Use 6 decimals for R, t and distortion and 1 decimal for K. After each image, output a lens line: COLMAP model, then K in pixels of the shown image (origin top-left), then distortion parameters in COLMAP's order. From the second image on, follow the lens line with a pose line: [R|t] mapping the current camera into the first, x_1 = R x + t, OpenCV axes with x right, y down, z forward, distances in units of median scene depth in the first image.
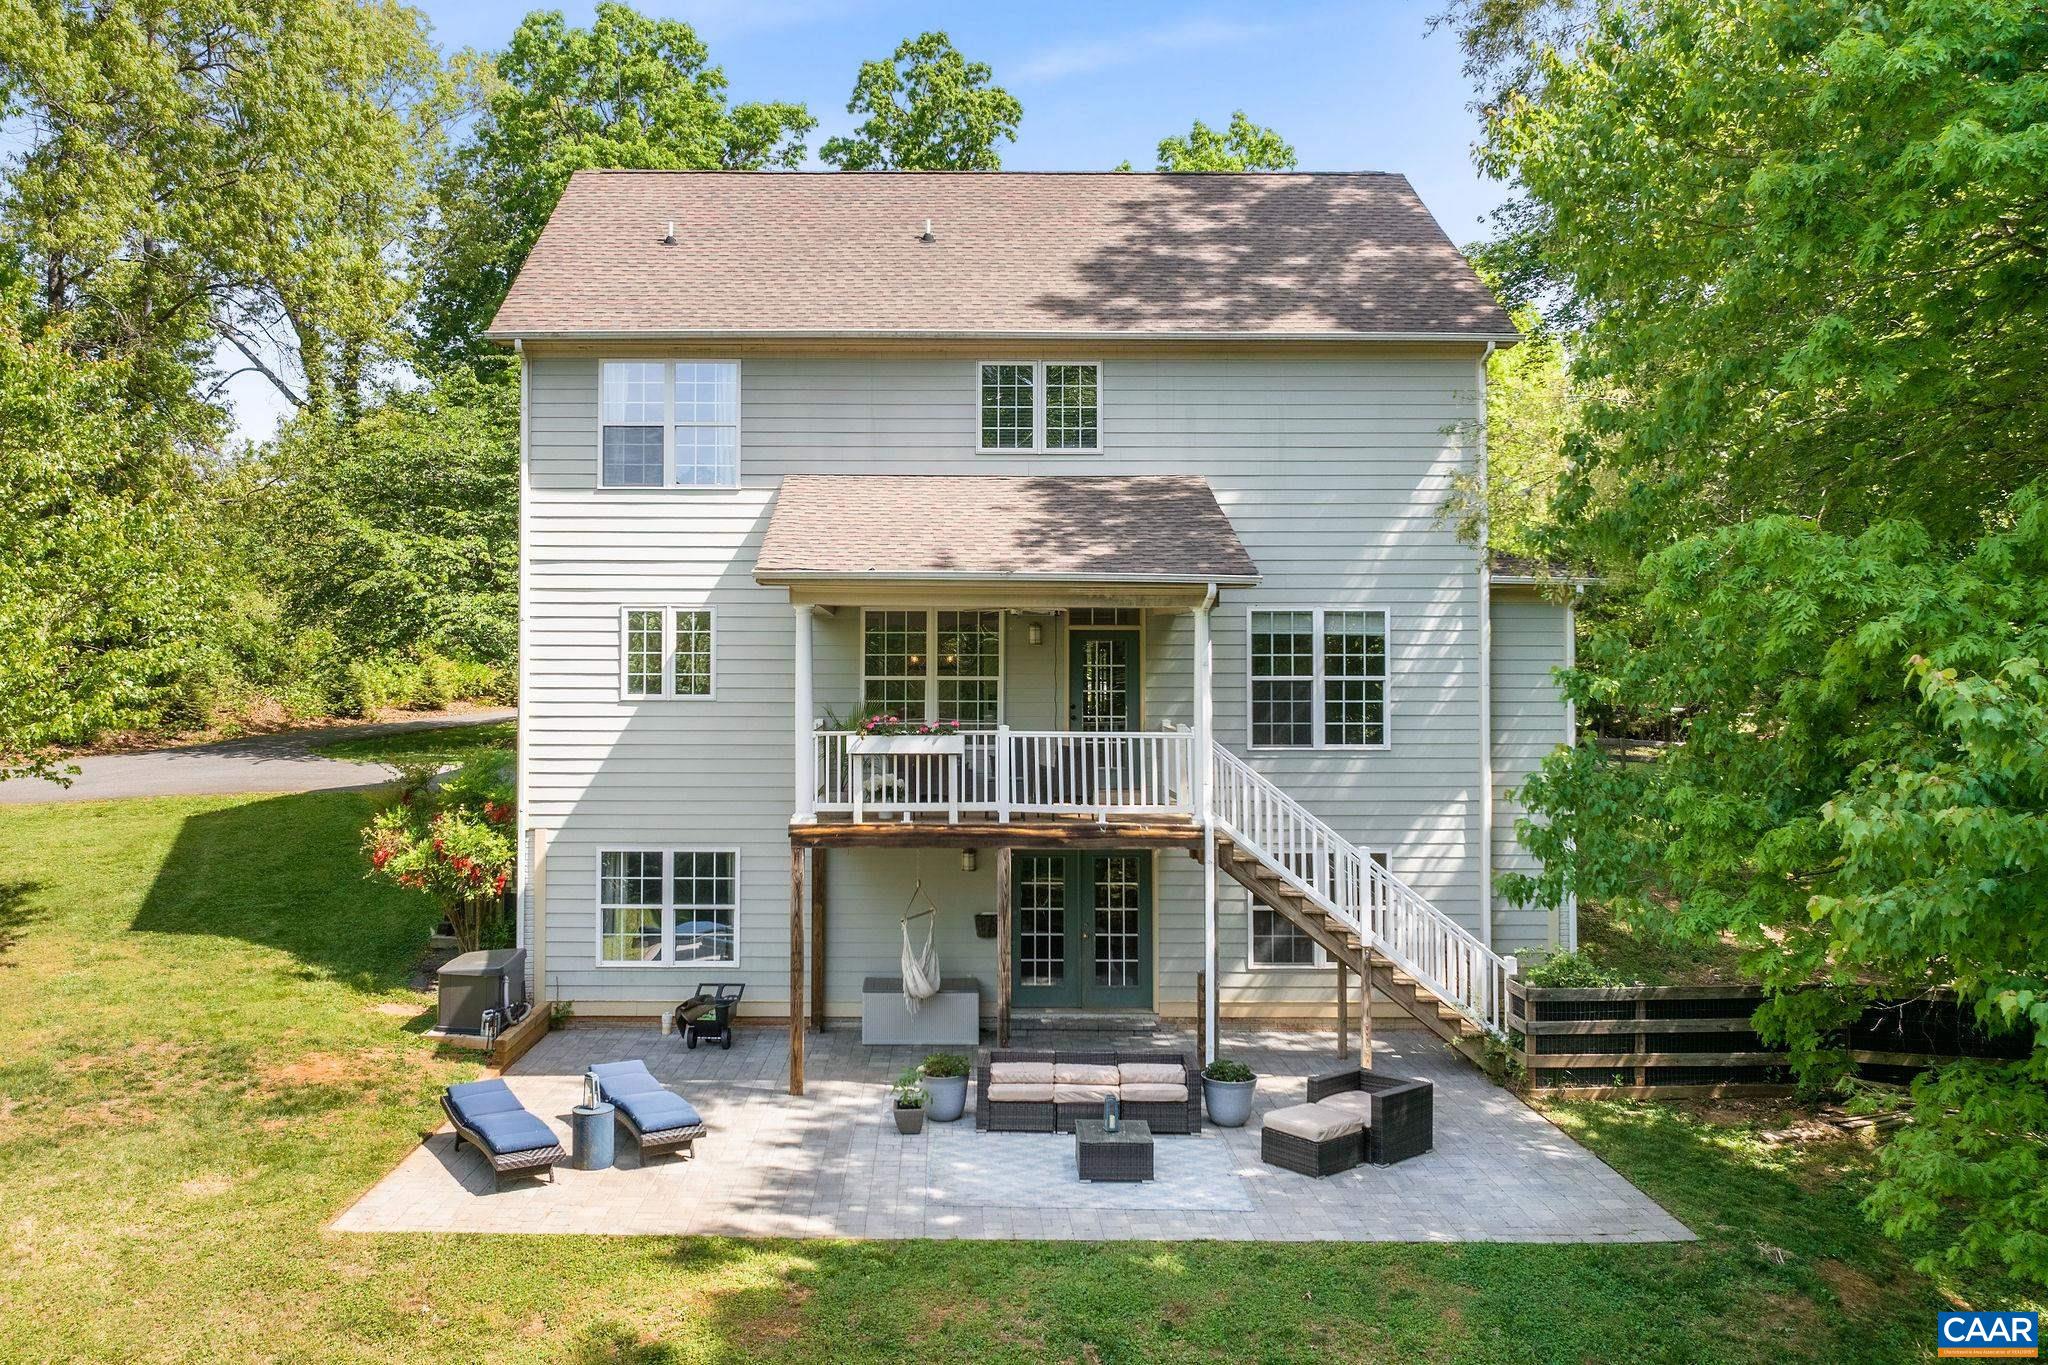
lens RADIAL K [[1435.4, 0, 1025.0], [0, 1435.4, 855.5], [0, 0, 1]] dist [-0.039824, -0.002955]
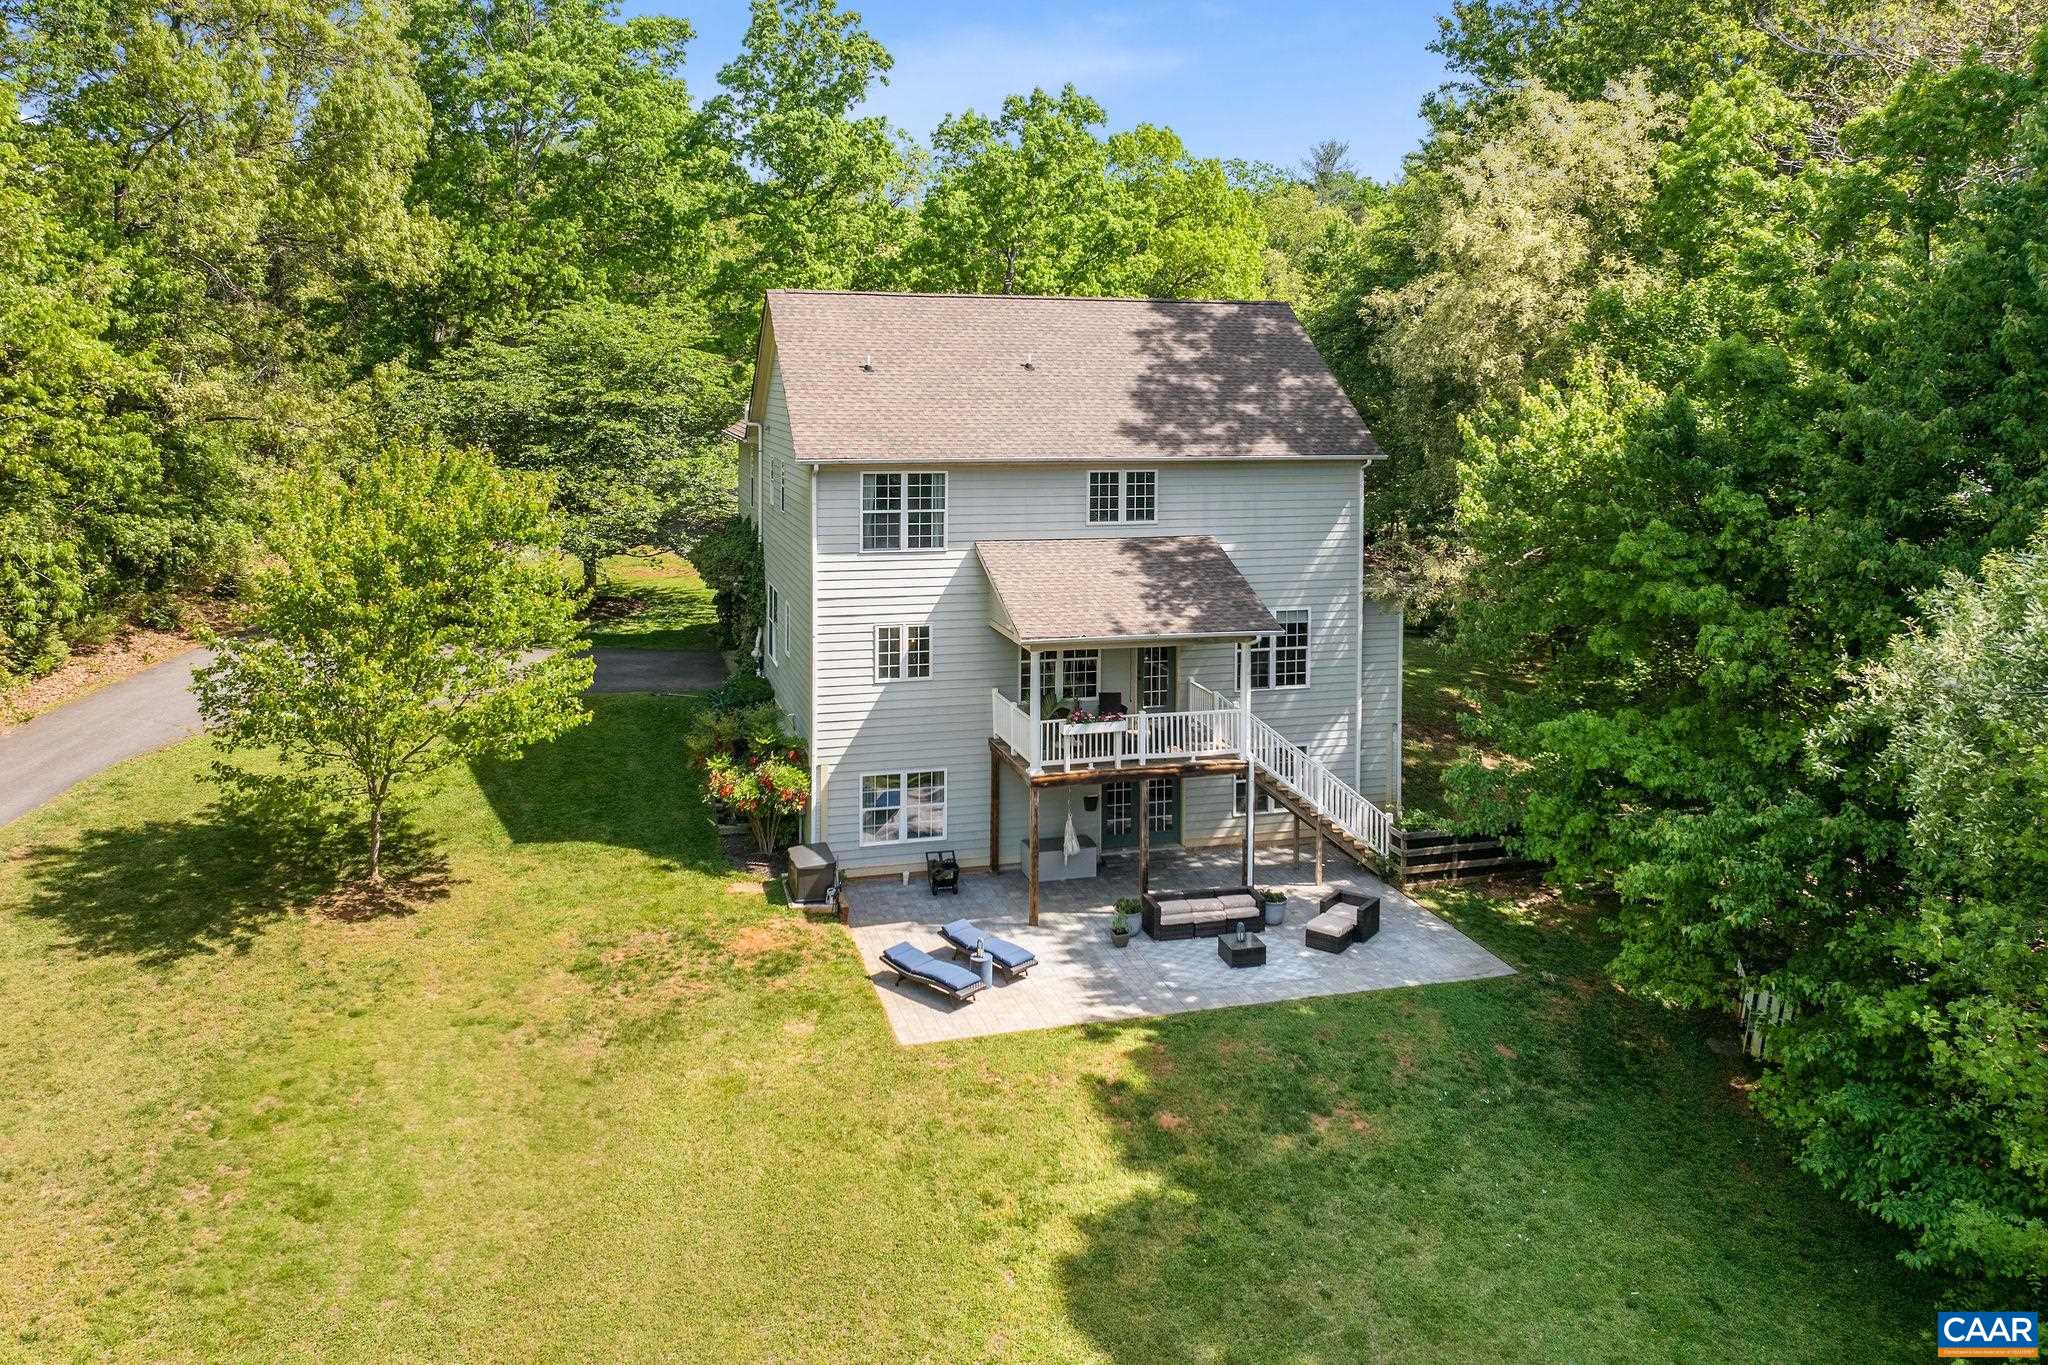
lens RADIAL K [[1348.1, 0, 1048.4], [0, 1348.1, 653.6], [0, 0, 1]] dist [-0.025798, -0.002400]
pose [[0.961925, -0.042155, 0.270044, -0.509179], [0.015990, 0.995021, 0.098370, -0.290779], [-0.272846, -0.090307, 0.957810, -0.499313]]
